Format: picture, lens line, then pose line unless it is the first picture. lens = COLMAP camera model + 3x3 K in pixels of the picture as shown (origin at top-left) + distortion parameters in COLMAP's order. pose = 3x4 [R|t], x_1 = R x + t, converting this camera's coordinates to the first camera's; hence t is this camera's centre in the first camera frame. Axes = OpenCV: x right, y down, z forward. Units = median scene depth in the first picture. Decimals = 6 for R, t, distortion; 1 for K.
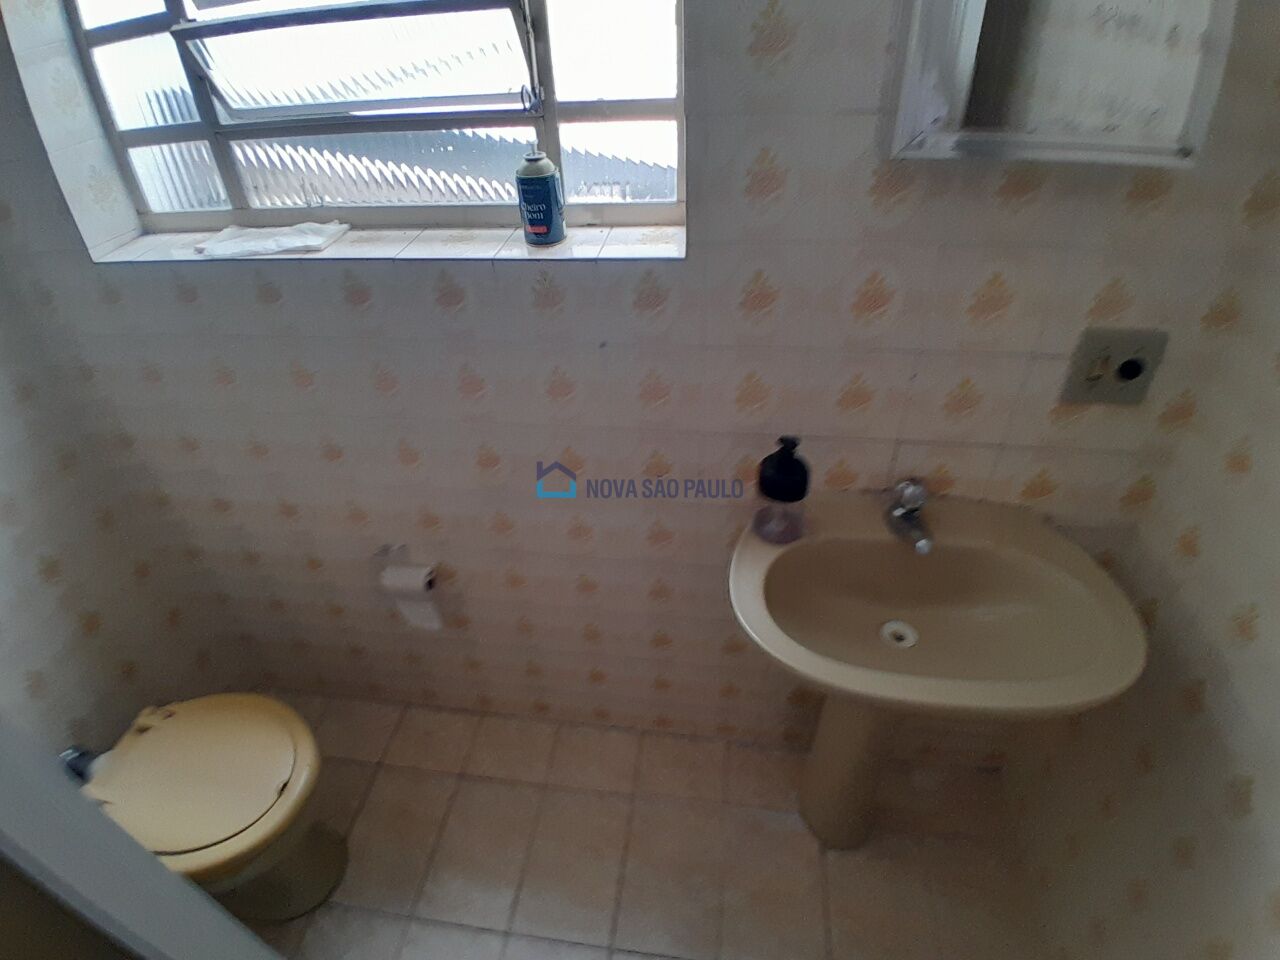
lens RADIAL K [[625.9, 0, 640.0], [0, 625.9, 480.0], [0, 0, 1]] dist [0.000122, -0.039573]
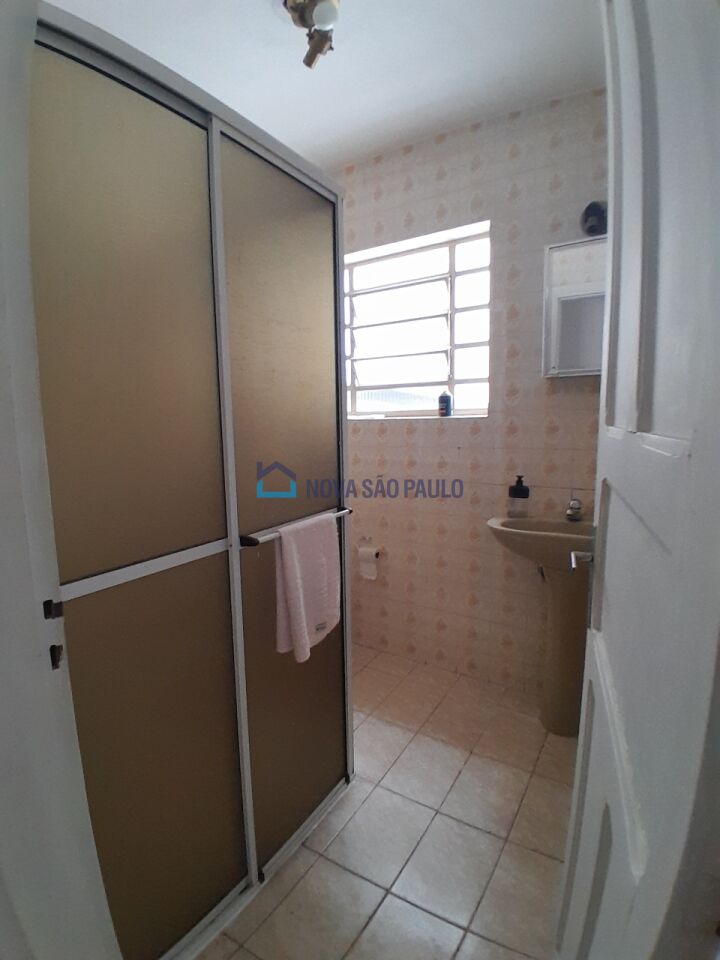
lens RADIAL K [[469.4, 0, 360.0], [0, 469.4, 480.0], [0, 0, 1]] dist [0.000122, -0.039573]
pose [[0.918425, 0.078173, -0.387796, 0.383562], [-0.248726, 0.876393, -0.412396, 0.941669], [0.307623, 0.475210, 0.824344, -0.874685]]
